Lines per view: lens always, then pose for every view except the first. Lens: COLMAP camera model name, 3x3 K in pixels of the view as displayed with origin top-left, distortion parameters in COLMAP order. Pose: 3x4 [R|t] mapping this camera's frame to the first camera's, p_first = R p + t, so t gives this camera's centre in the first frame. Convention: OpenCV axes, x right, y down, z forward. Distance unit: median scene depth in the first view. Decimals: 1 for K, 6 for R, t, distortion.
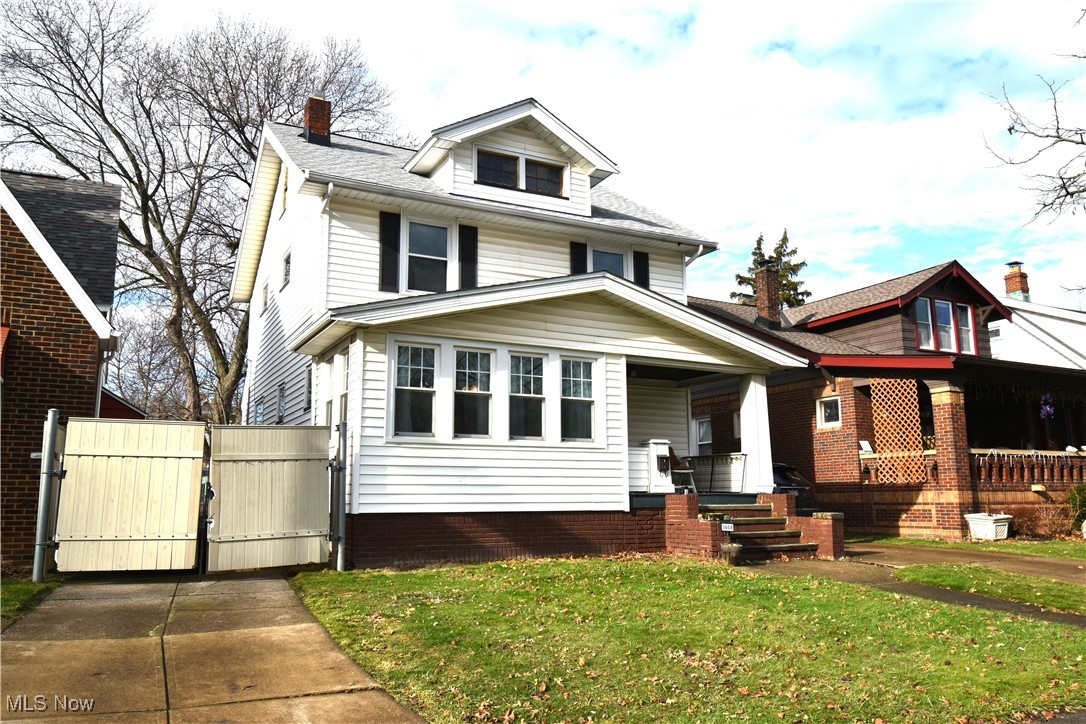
lens RADIAL K [[823.0, 0, 543.0], [0, 823.0, 362.0], [0, 0, 1]] dist [-0.028884, -0.000339]
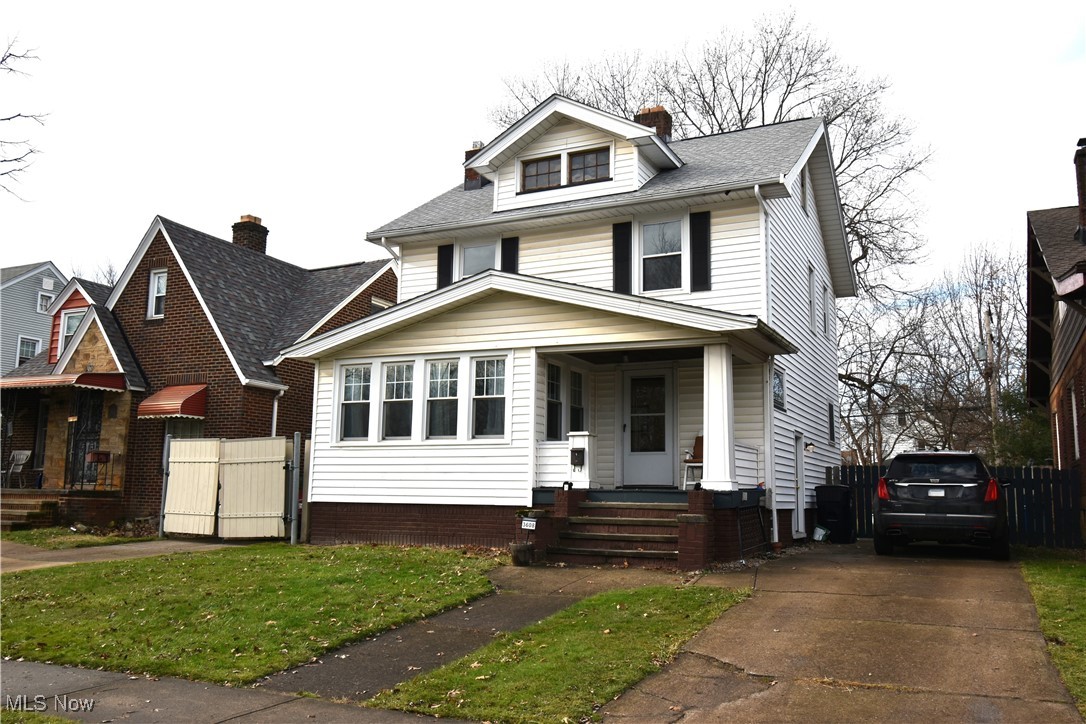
lens RADIAL K [[916.8, 0, 543.0], [0, 916.8, 362.0], [0, 0, 1]] dist [-0.001265, 0.000407]
pose [[0.595896, -0.106624, -0.795952, 1.004881], [0.114452, 0.992305, -0.047242, 0.063590], [0.794864, -0.062947, 0.603514, 0.363958]]
